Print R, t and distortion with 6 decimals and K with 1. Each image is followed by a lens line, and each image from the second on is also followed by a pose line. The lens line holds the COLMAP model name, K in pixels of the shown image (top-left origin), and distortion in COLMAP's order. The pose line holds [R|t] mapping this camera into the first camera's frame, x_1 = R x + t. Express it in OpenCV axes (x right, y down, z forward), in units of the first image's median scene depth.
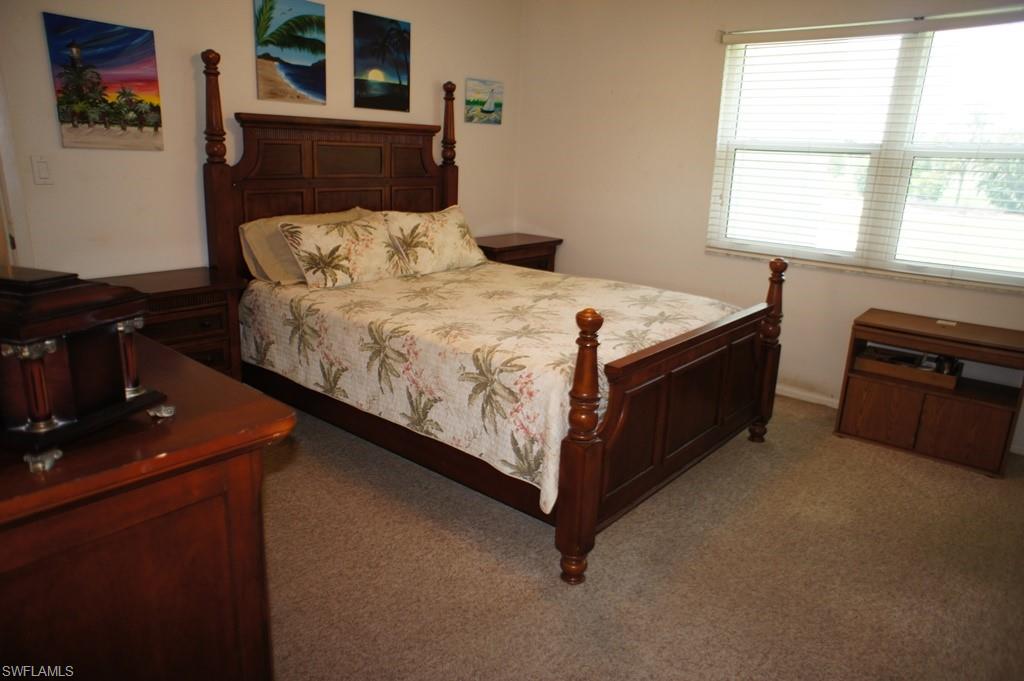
lens RADIAL K [[692.1, 0, 512.3], [0, 692.1, 343.3], [0, 0, 1]] dist [-0.062234, 0.077269]
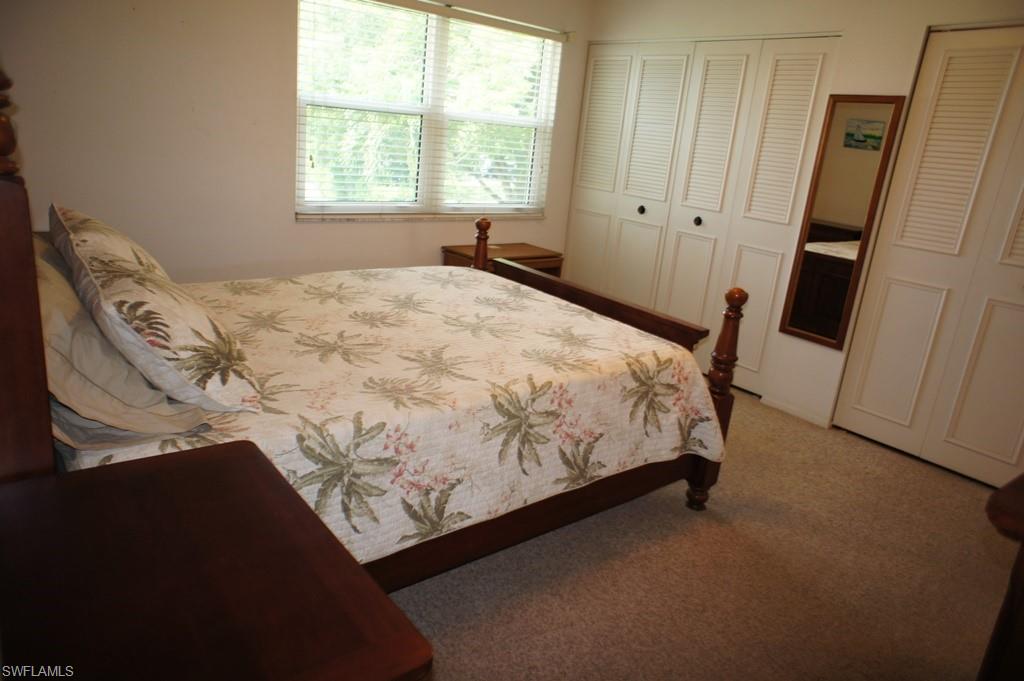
lens RADIAL K [[692.1, 0, 514.5], [0, 692.1, 341.1], [0, 0, 1]] dist [-0.062234, 0.077269]
pose [[0.188236, -0.309132, 0.932204, -0.728400], [0.180428, 0.943902, 0.276578, -0.237744], [-0.965408, 0.116133, 0.233452, 0.702762]]
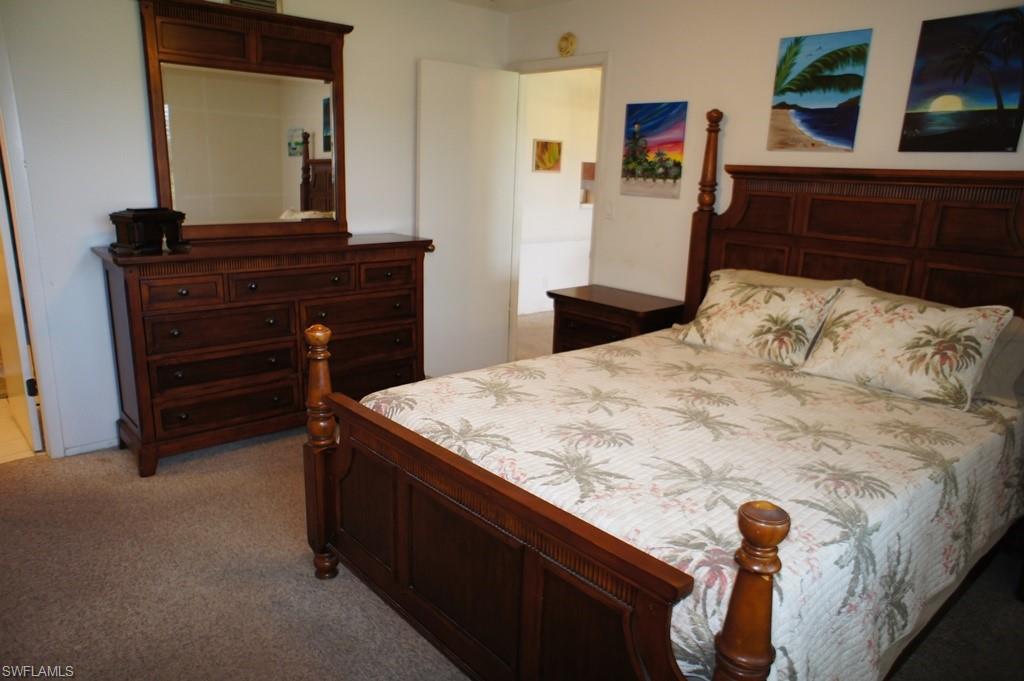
lens RADIAL K [[692.1, 0, 511.9], [0, 692.1, 338.5], [0, 0, 1]] dist [-0.062234, 0.077269]
pose [[-0.152882, 0.199081, -0.967984, 0.719293], [-0.302367, 0.923102, 0.237606, -0.246502], [0.940851, 0.329013, -0.080930, 0.878014]]
